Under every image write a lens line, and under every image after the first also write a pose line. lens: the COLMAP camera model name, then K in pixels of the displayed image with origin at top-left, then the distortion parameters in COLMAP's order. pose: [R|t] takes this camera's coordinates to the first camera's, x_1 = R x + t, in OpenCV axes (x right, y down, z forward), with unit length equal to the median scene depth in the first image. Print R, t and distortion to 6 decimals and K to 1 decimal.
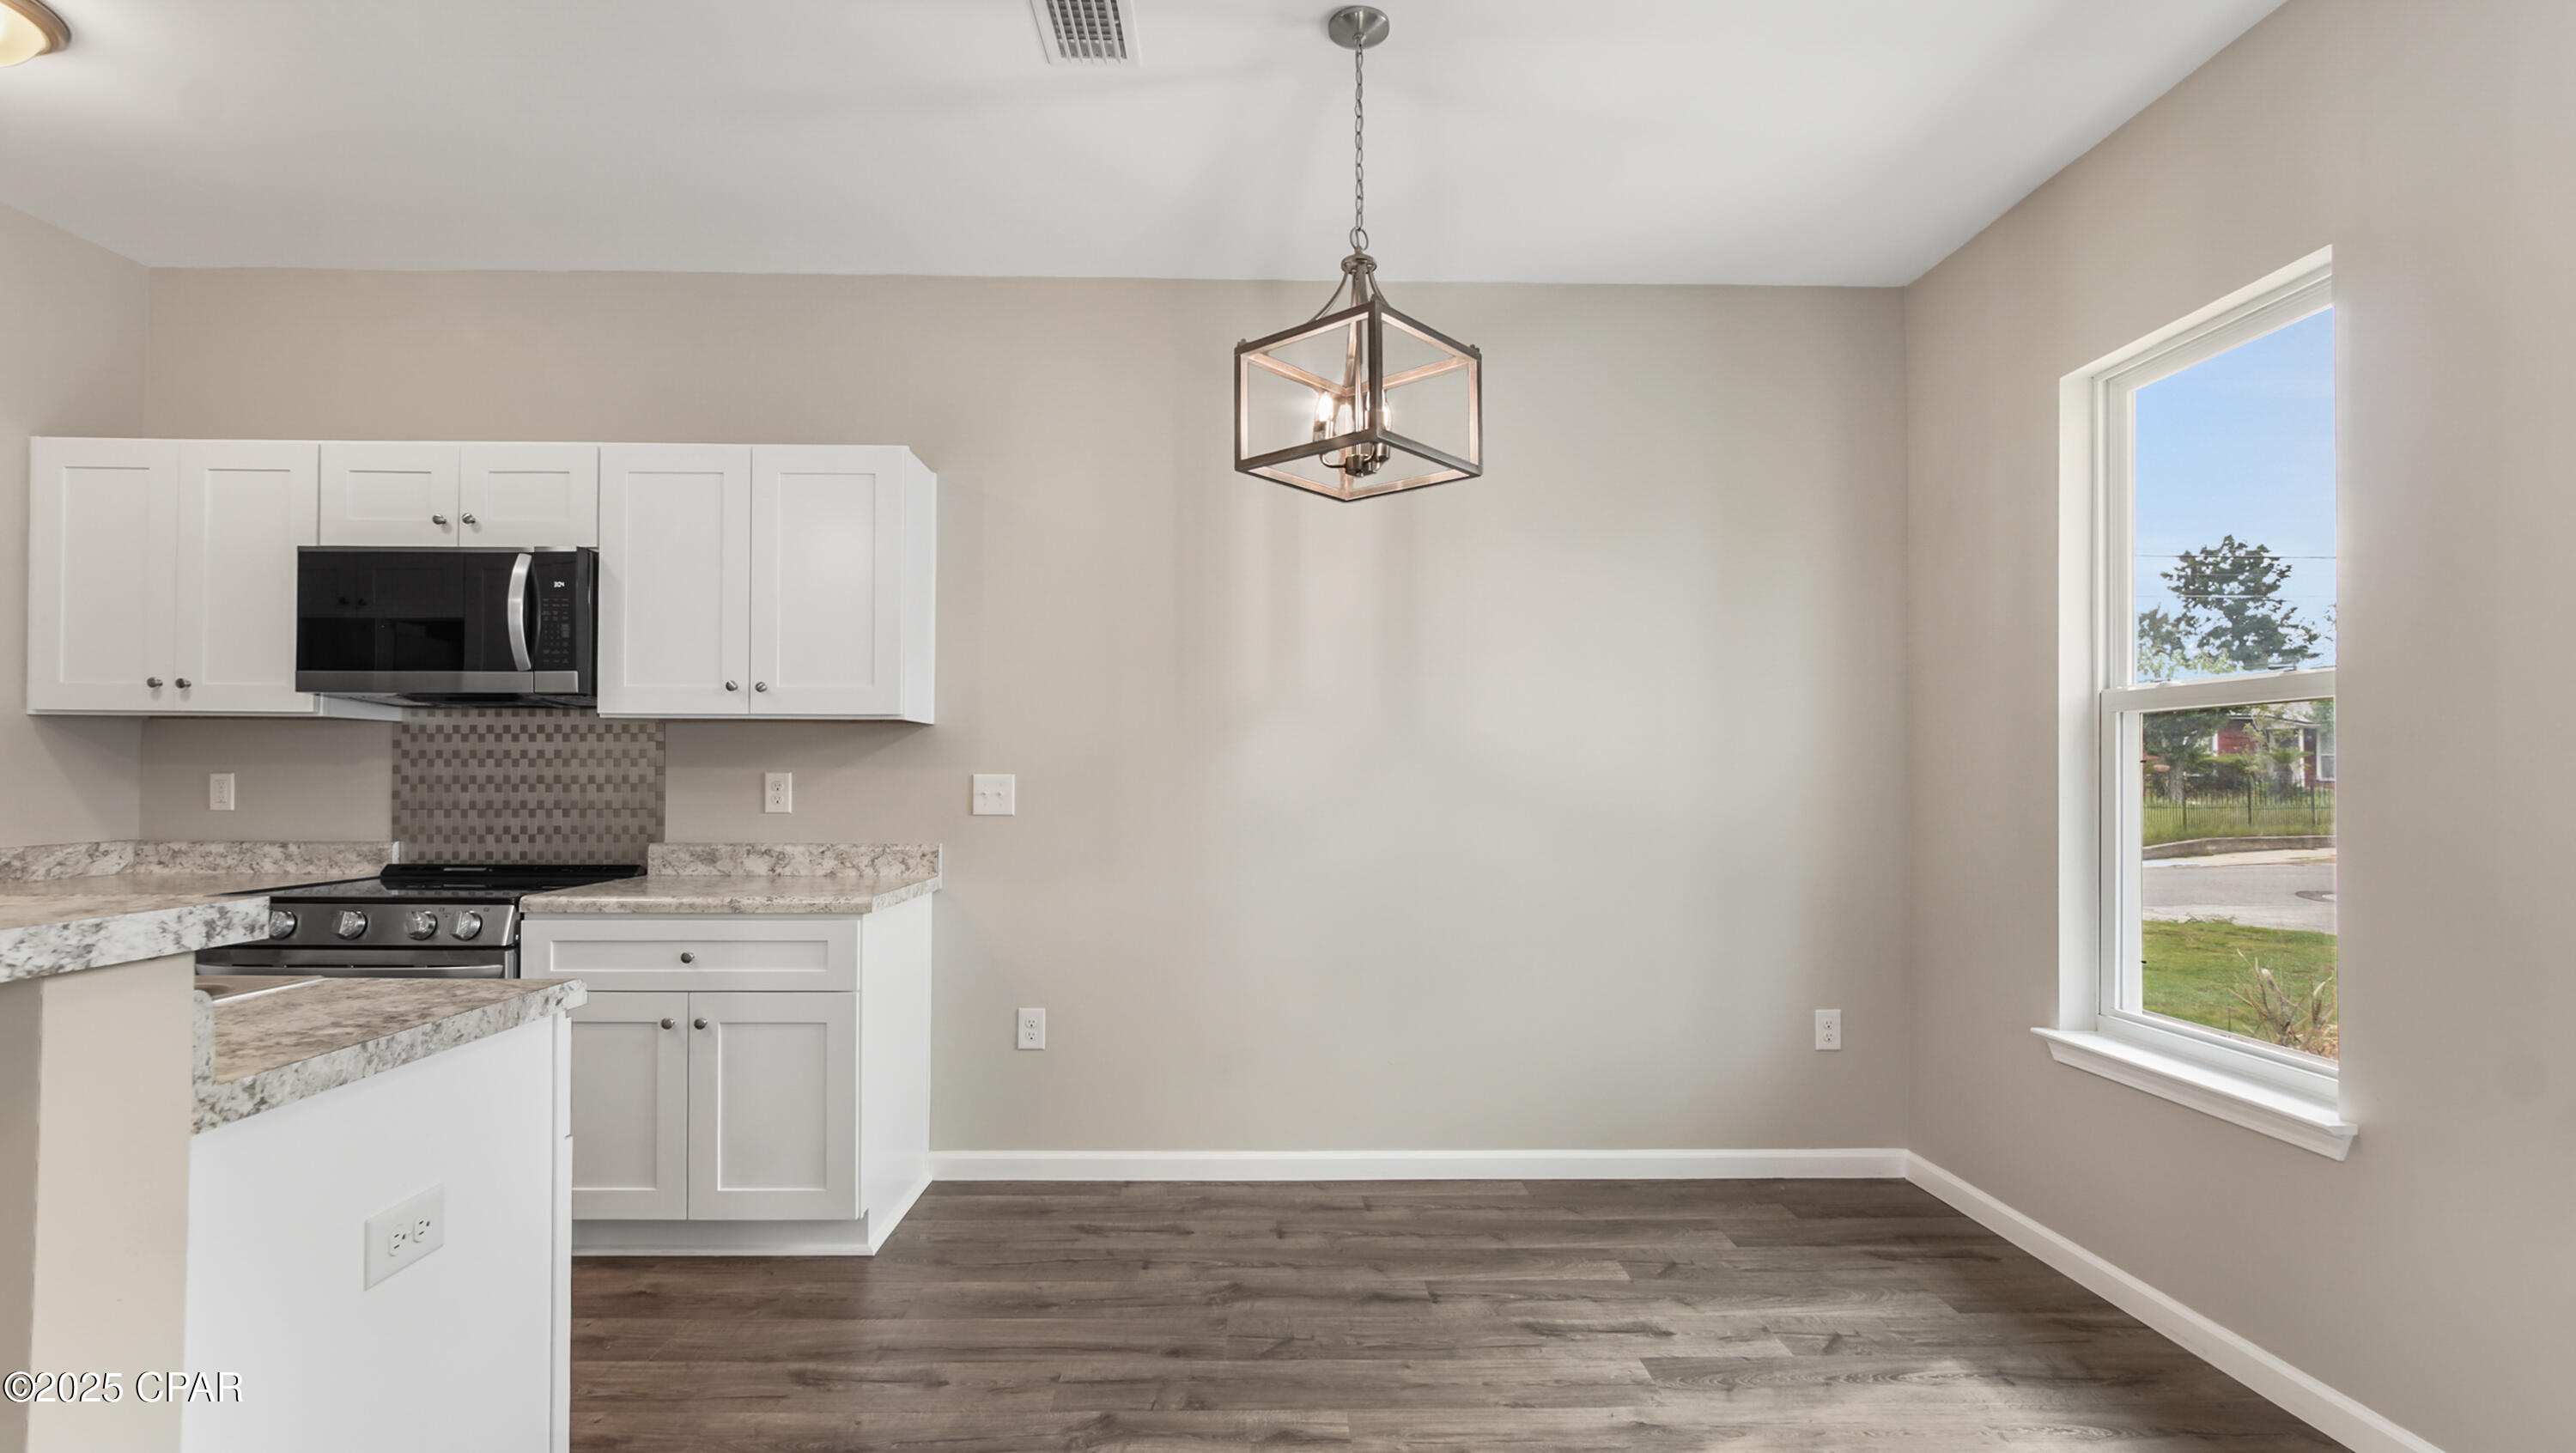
lens RADIAL K [[1150.8, 0, 1264.6], [0, 1150.8, 761.5], [0, 0, 1]] dist [-0.017172, 0.009263]
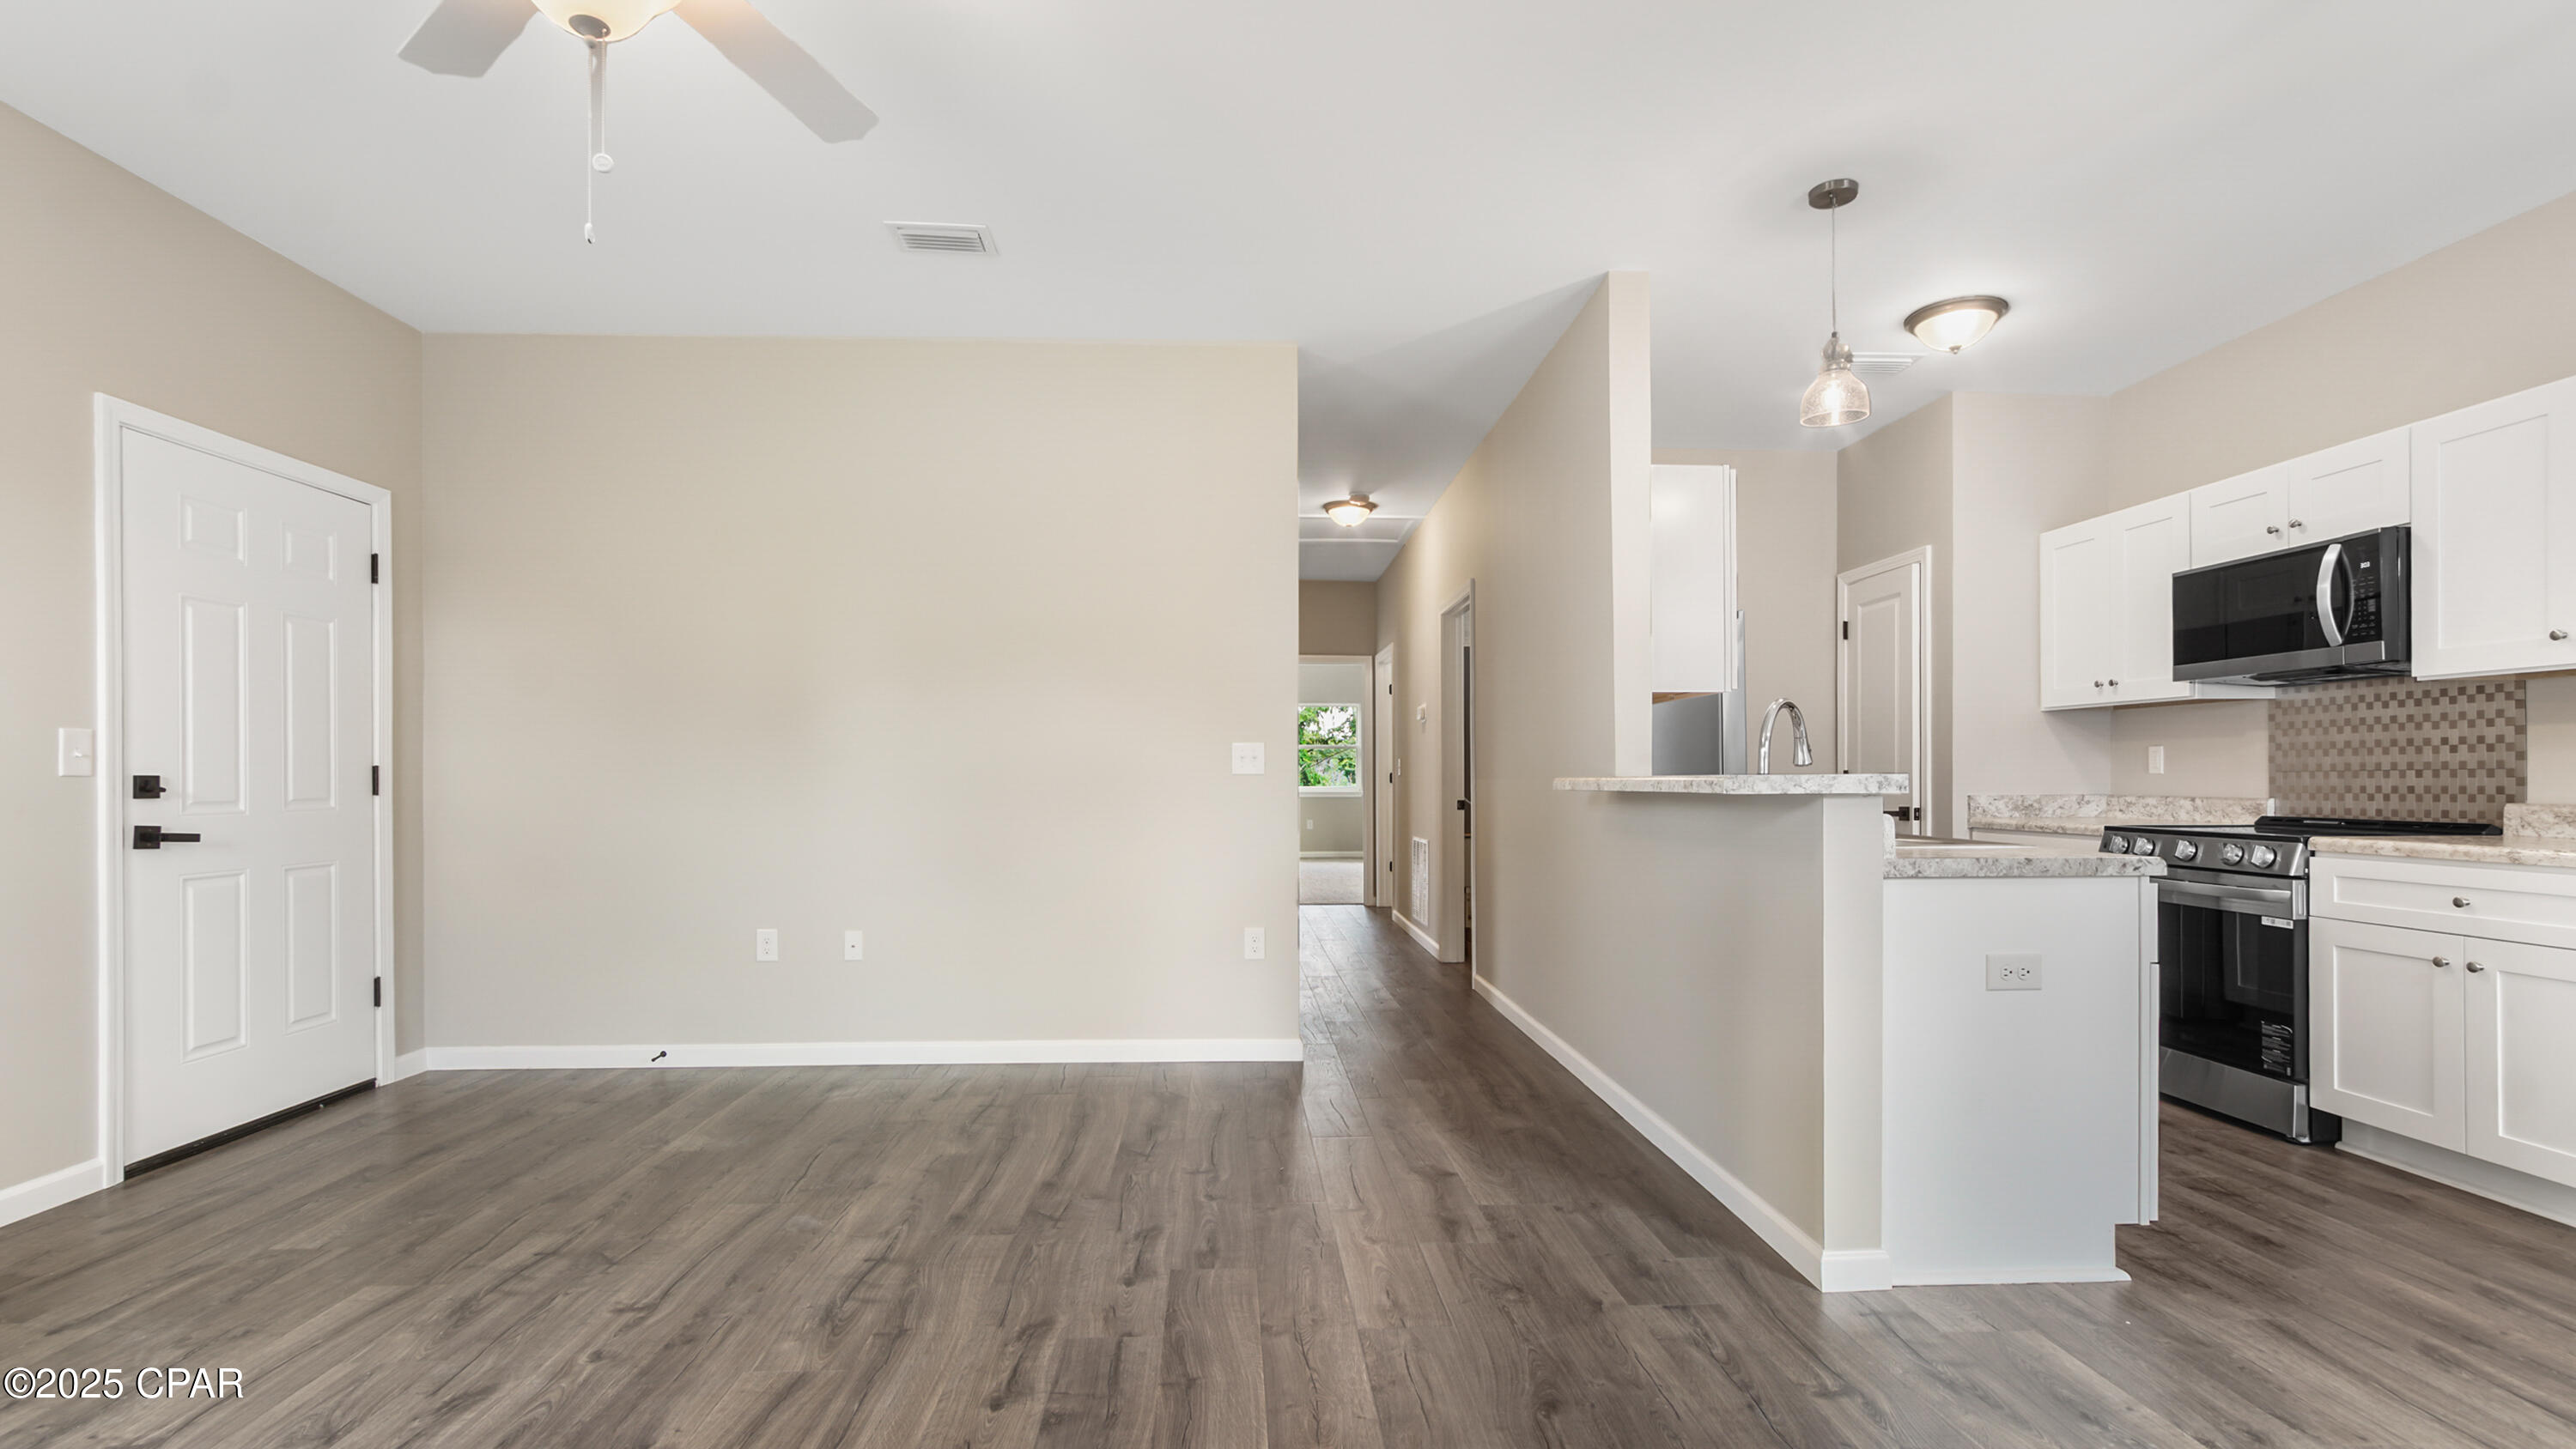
lens RADIAL K [[1150.5, 0, 1285.6], [0, 1150.5, 777.2], [0, 0, 1]] dist [-0.017172, 0.009263]
pose [[0.035606, -0.003746, -0.999359, 0.405600], [0.015998, 0.999867, -0.003177, 0.034697], [0.999238, -0.015874, 0.035661, -0.084090]]
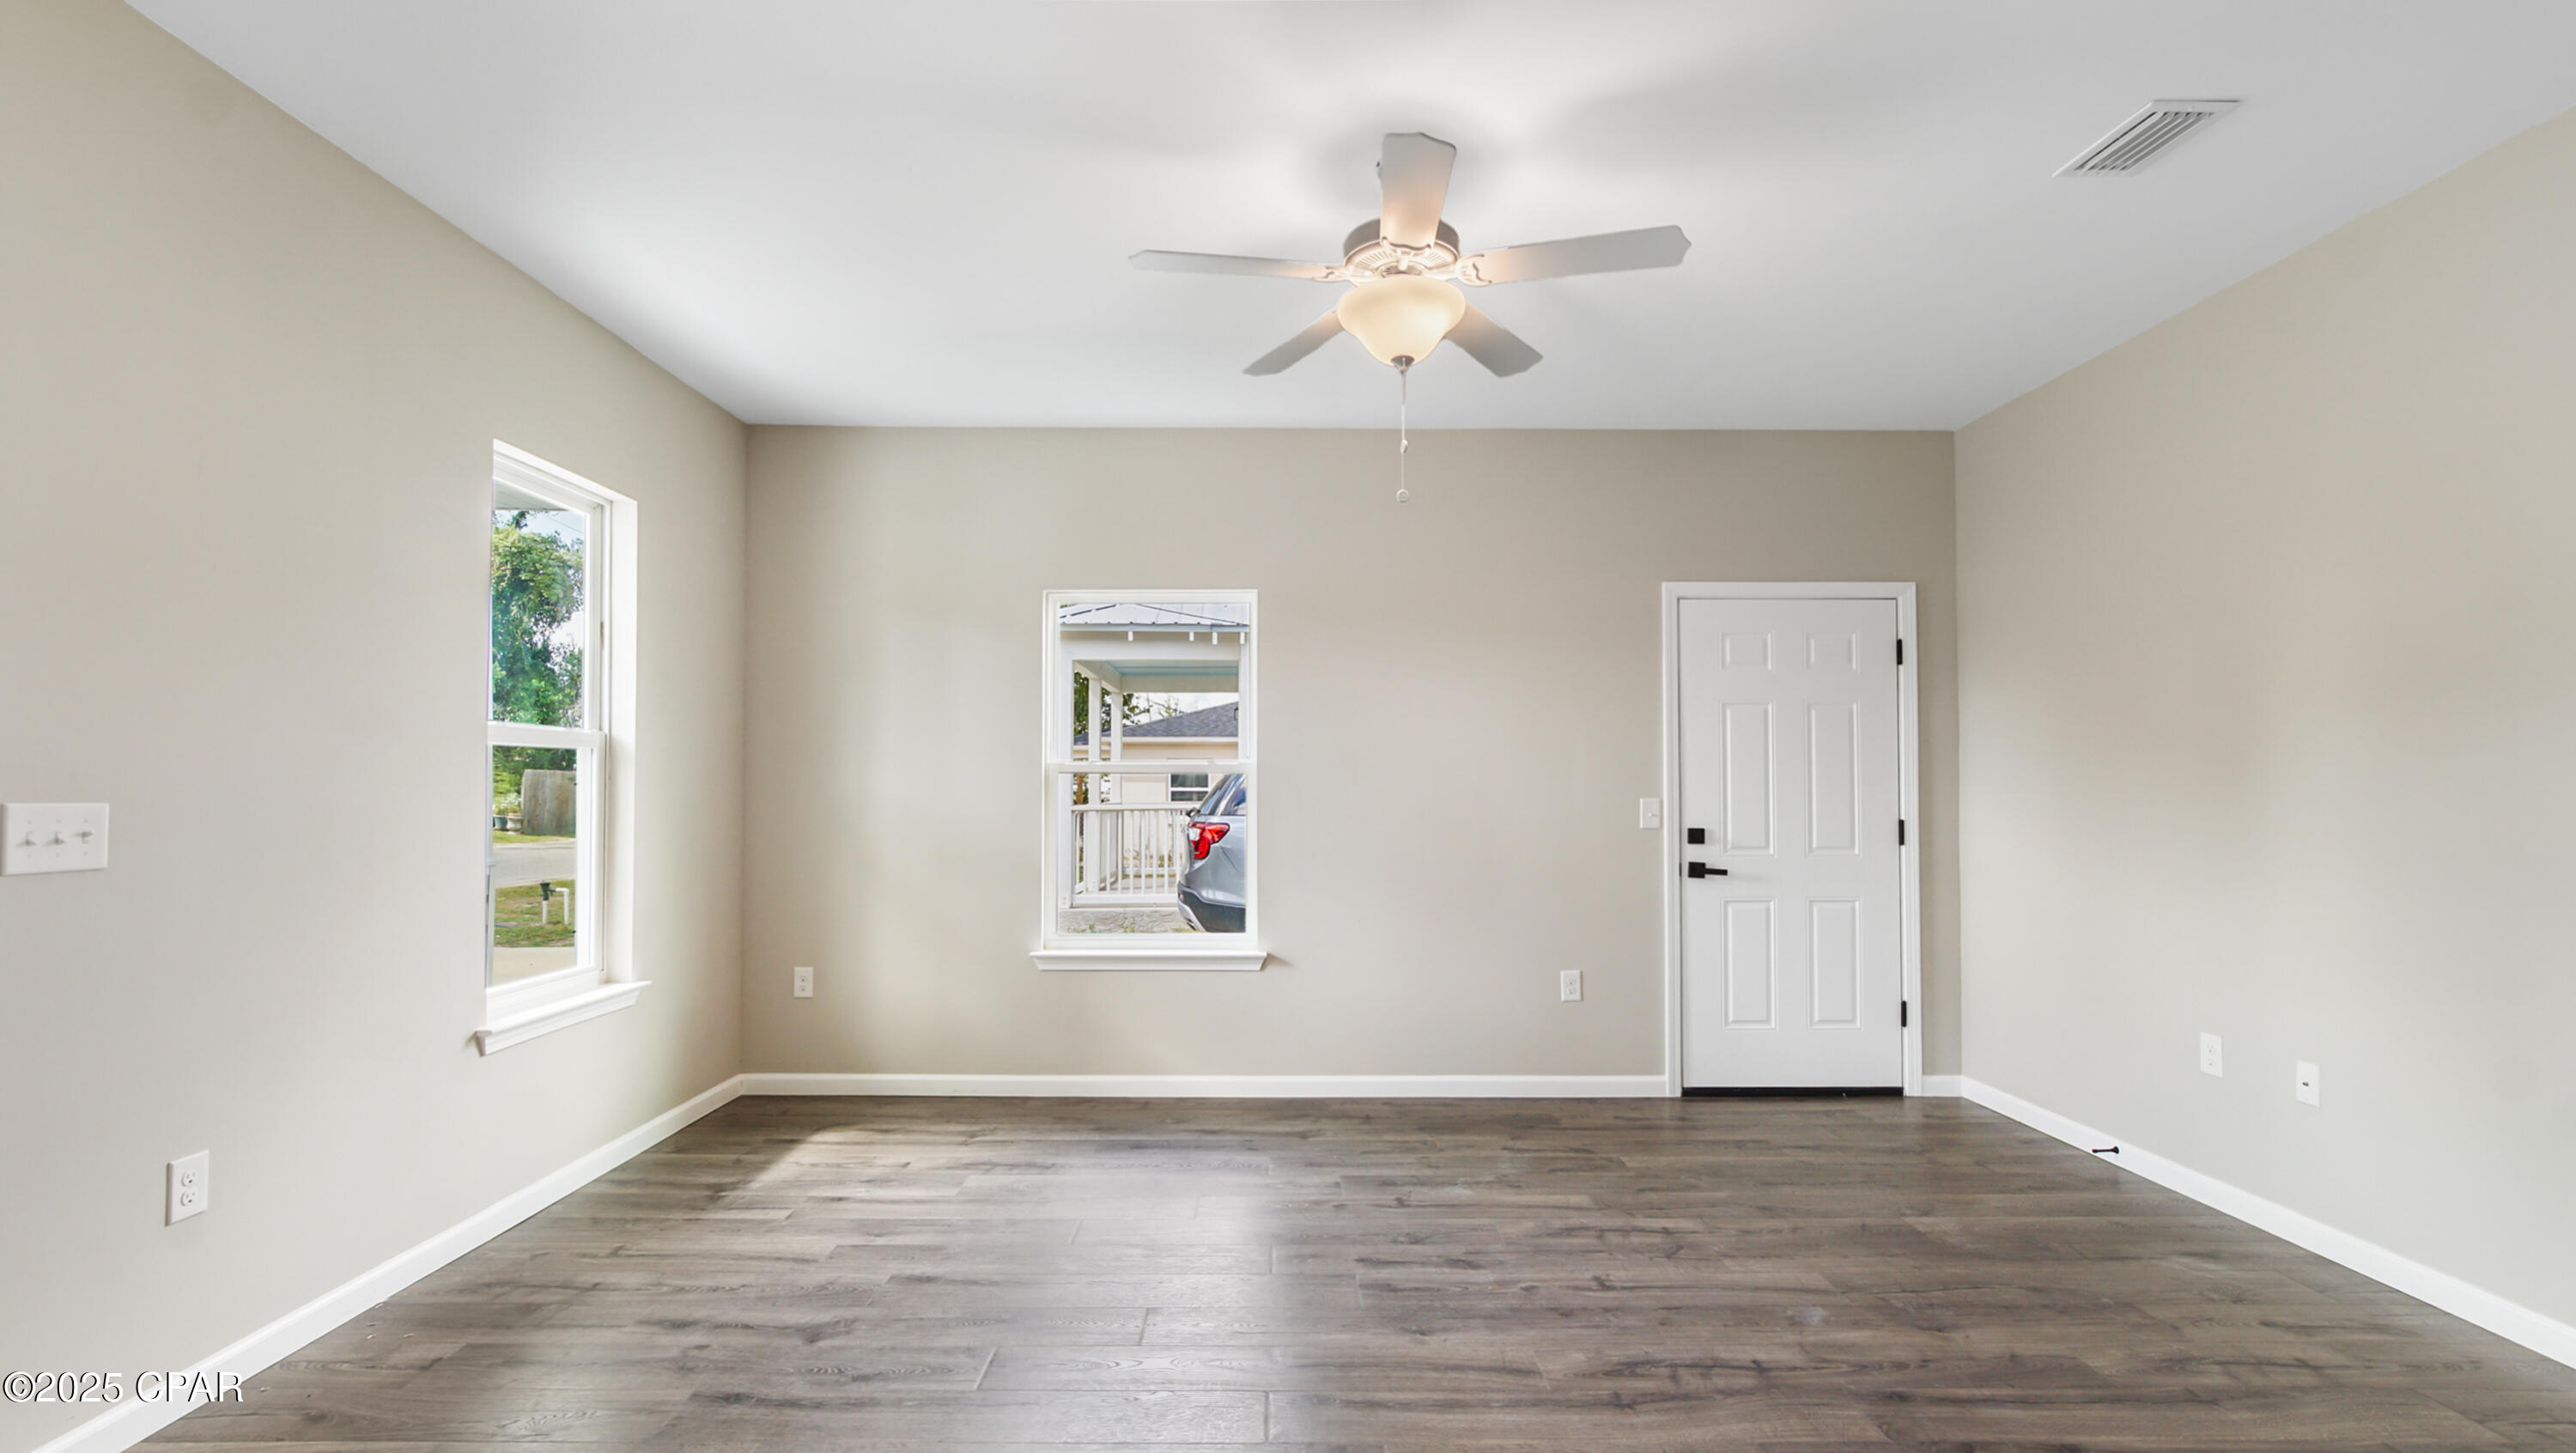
lens RADIAL K [[1150.8, 0, 1274.0], [0, 1150.8, 768.3], [0, 0, 1]] dist [-0.017172, 0.009263]
pose [[-0.999782, -0.005267, 0.020214, -0.061563], [-0.005946, 0.999415, -0.033691, -0.006098], [-0.020025, -0.033804, -0.999228, 0.408312]]
